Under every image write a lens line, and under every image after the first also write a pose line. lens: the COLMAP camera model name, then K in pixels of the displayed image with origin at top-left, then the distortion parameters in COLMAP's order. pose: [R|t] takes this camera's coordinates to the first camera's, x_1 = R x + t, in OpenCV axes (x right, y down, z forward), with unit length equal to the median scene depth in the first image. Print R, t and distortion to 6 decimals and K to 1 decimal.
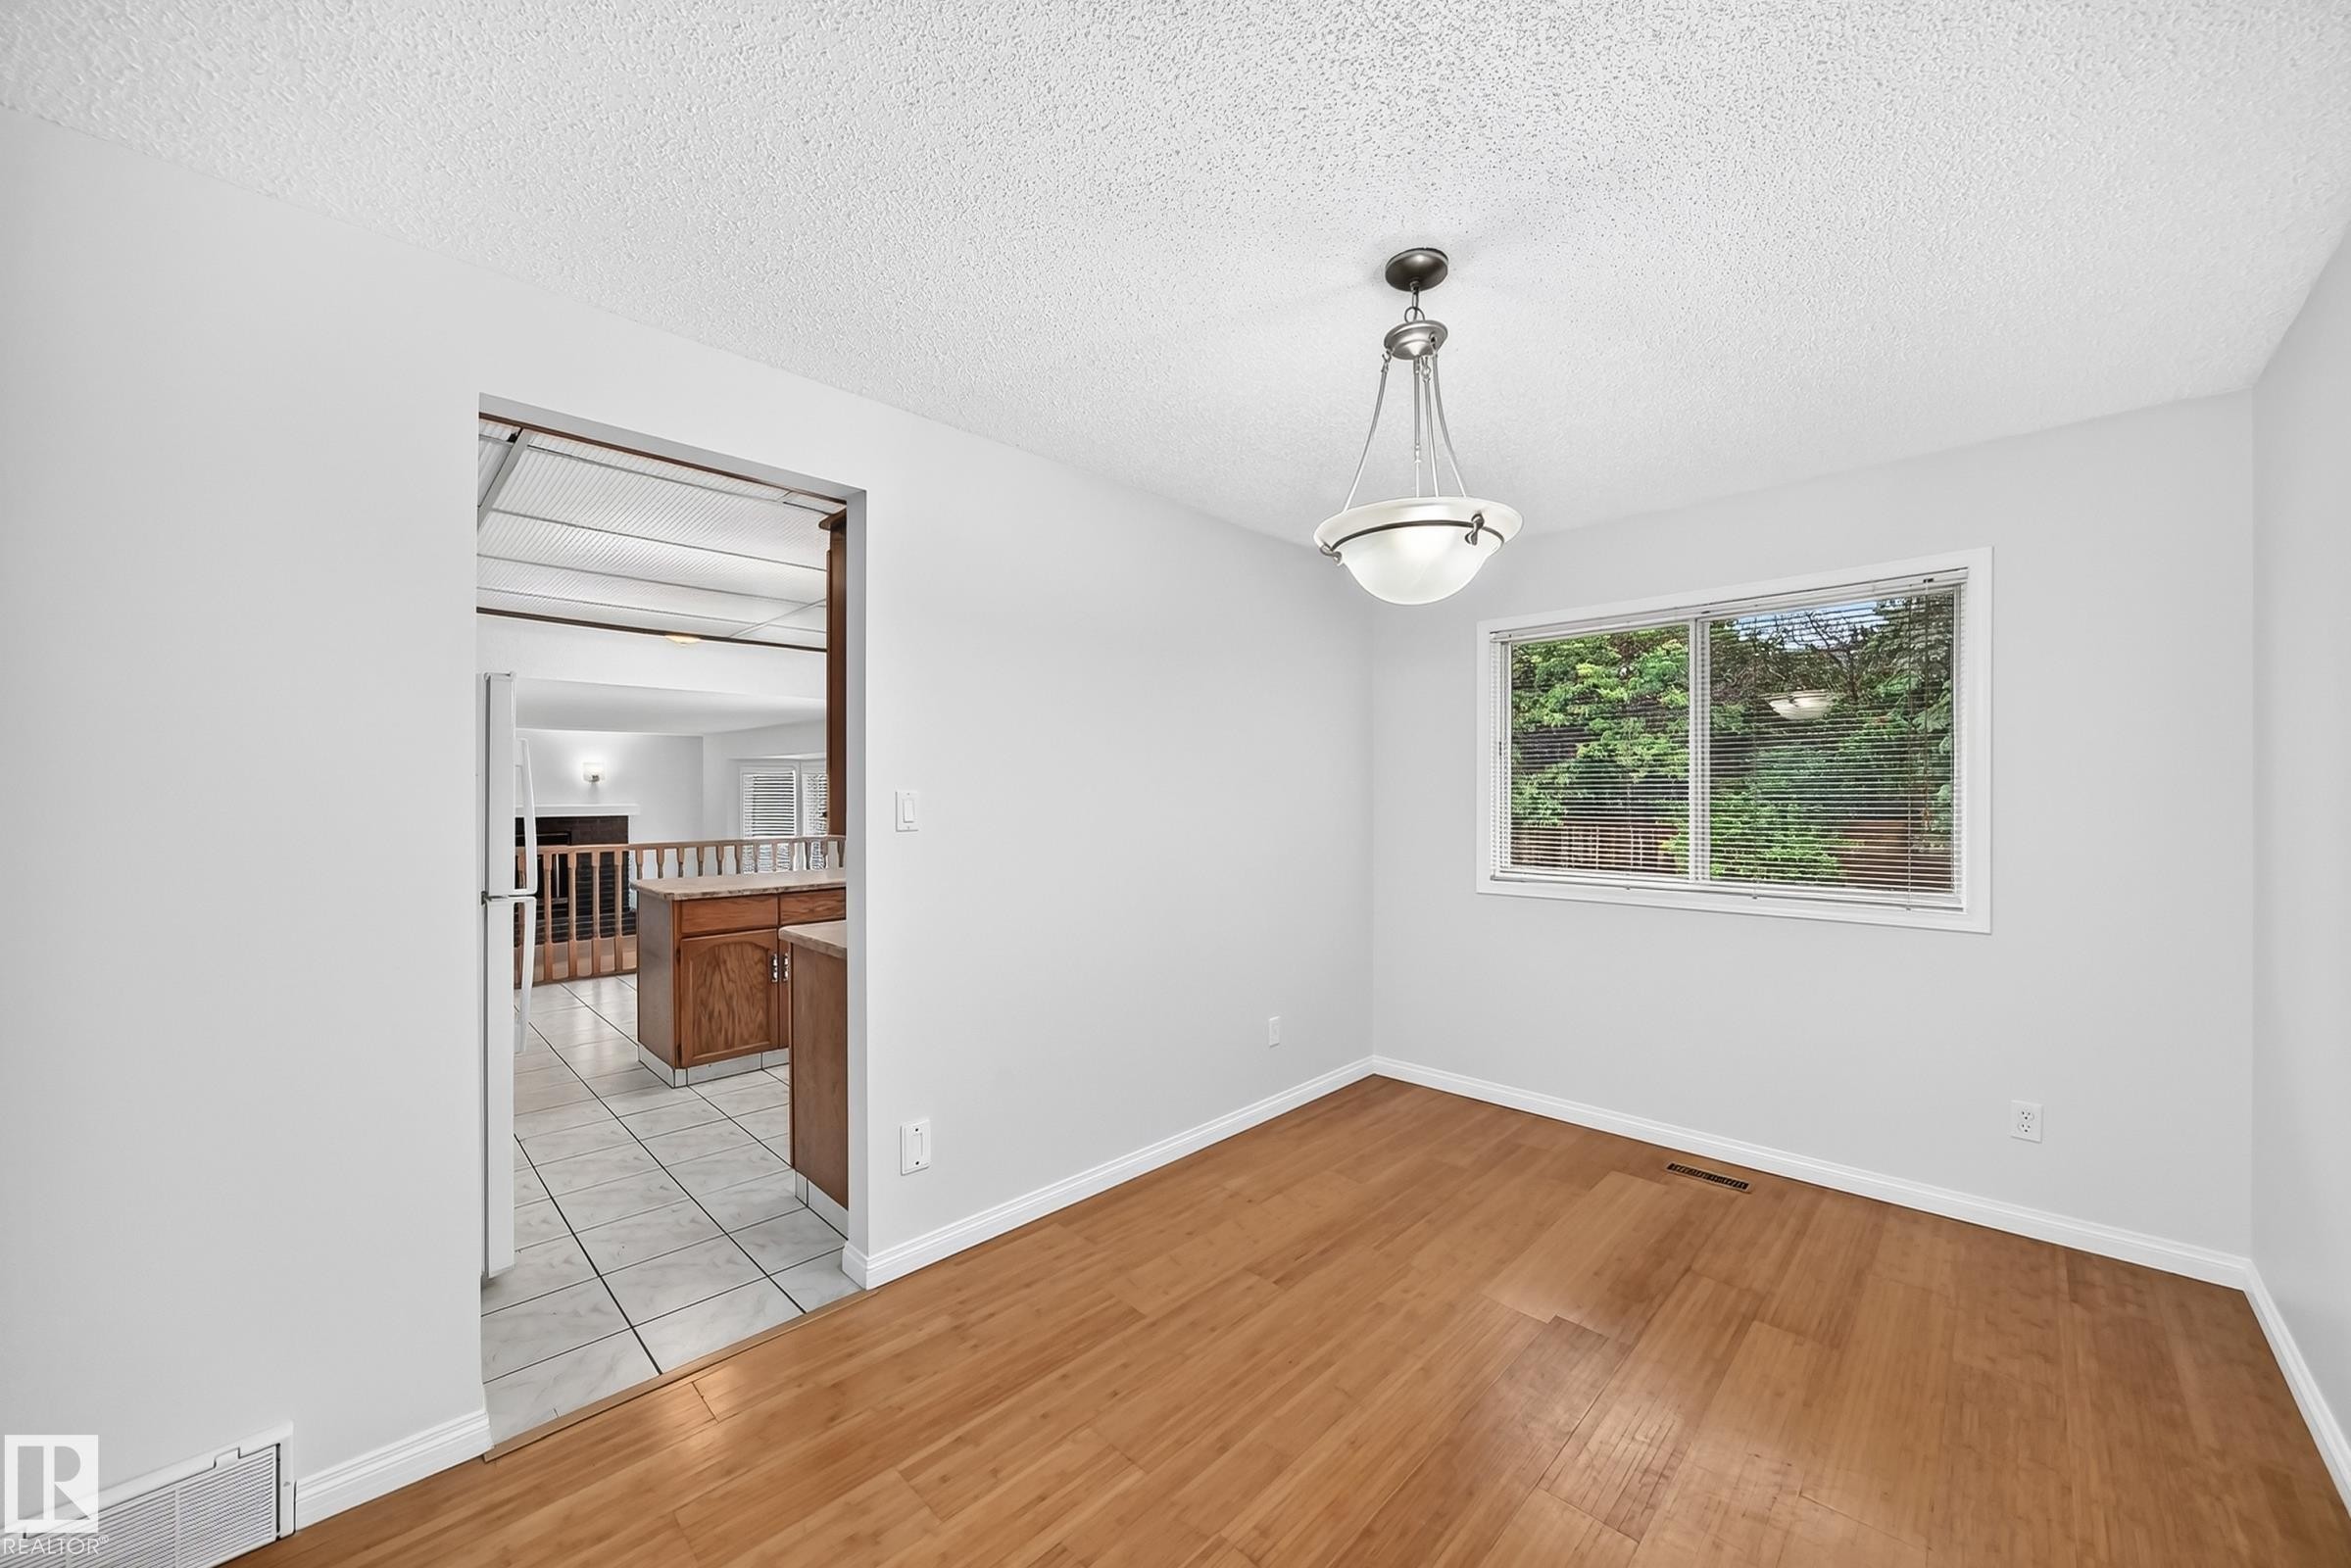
lens RADIAL K [[873.5, 0, 1178.4], [0, 873.5, 768.9], [0, 0, 1]] dist [-0.008267, 0.000244]
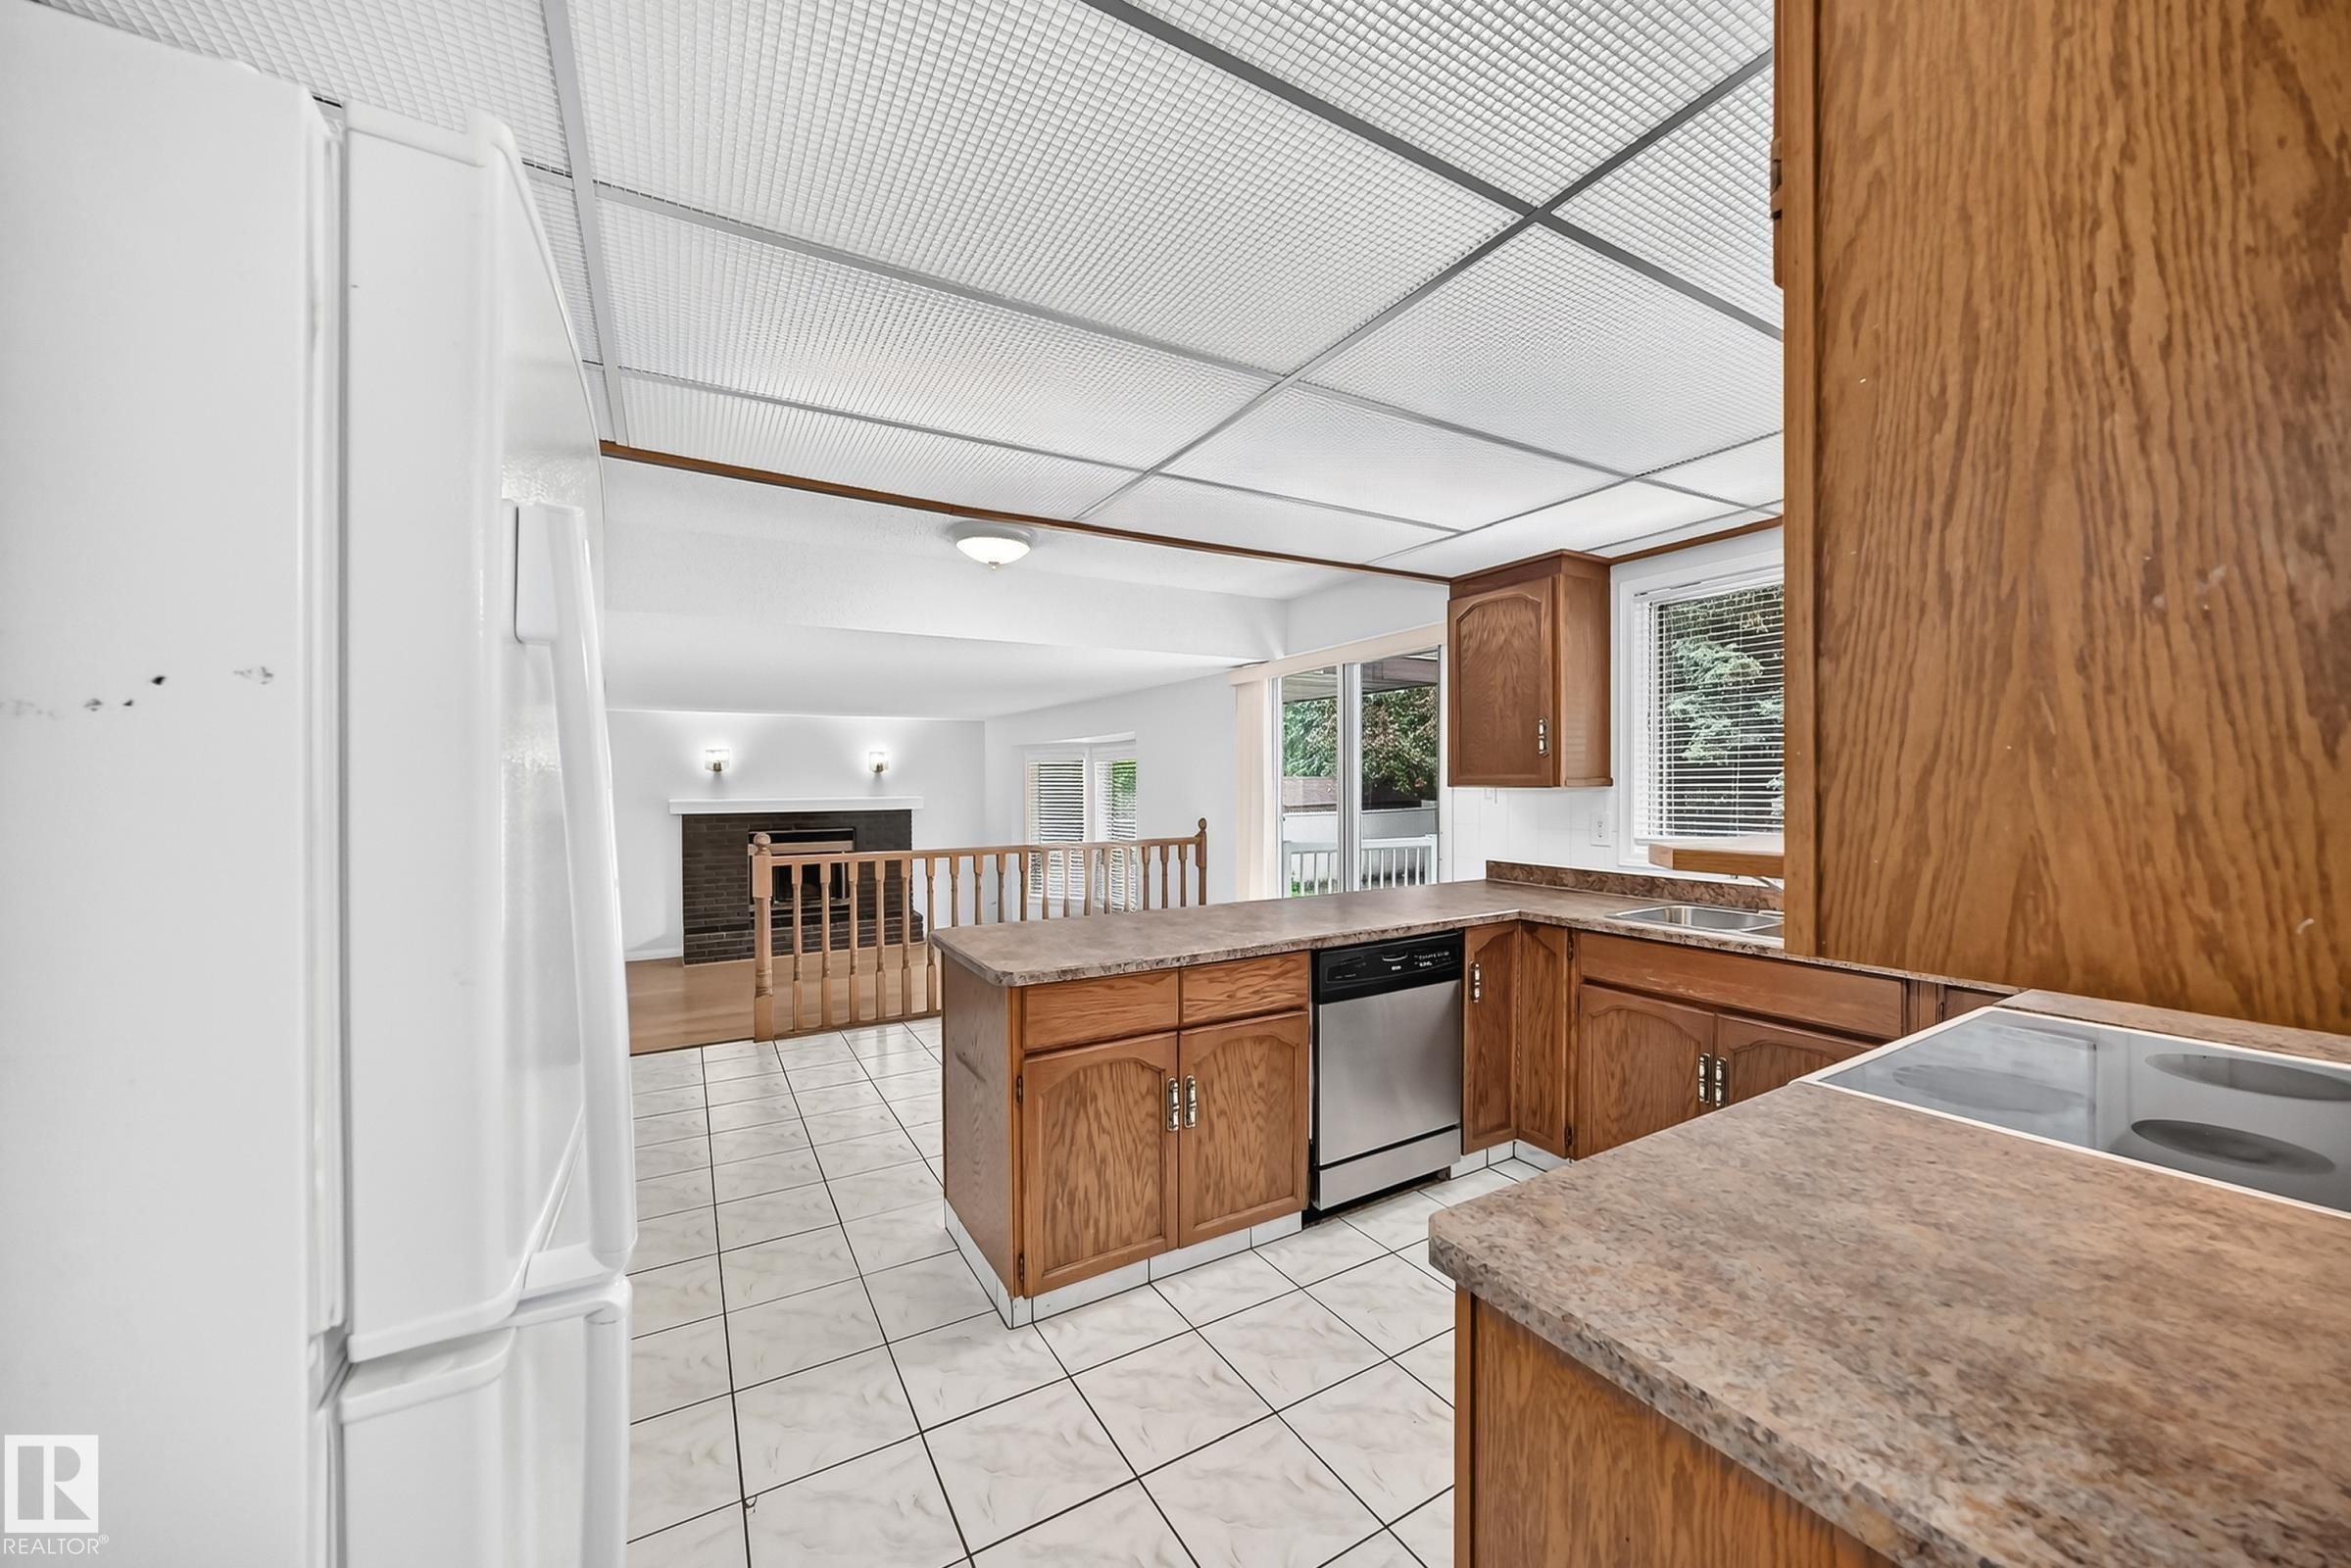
lens RADIAL K [[873.5, 0, 1178.4], [0, 873.5, 768.9], [0, 0, 1]] dist [-0.008267, 0.000244]
pose [[0.966767, -0.002947, -0.255642, -0.323298], [0.005434, 0.999945, 0.009025, 0.014875], [0.255602, -0.010114, 0.966729, 0.482662]]
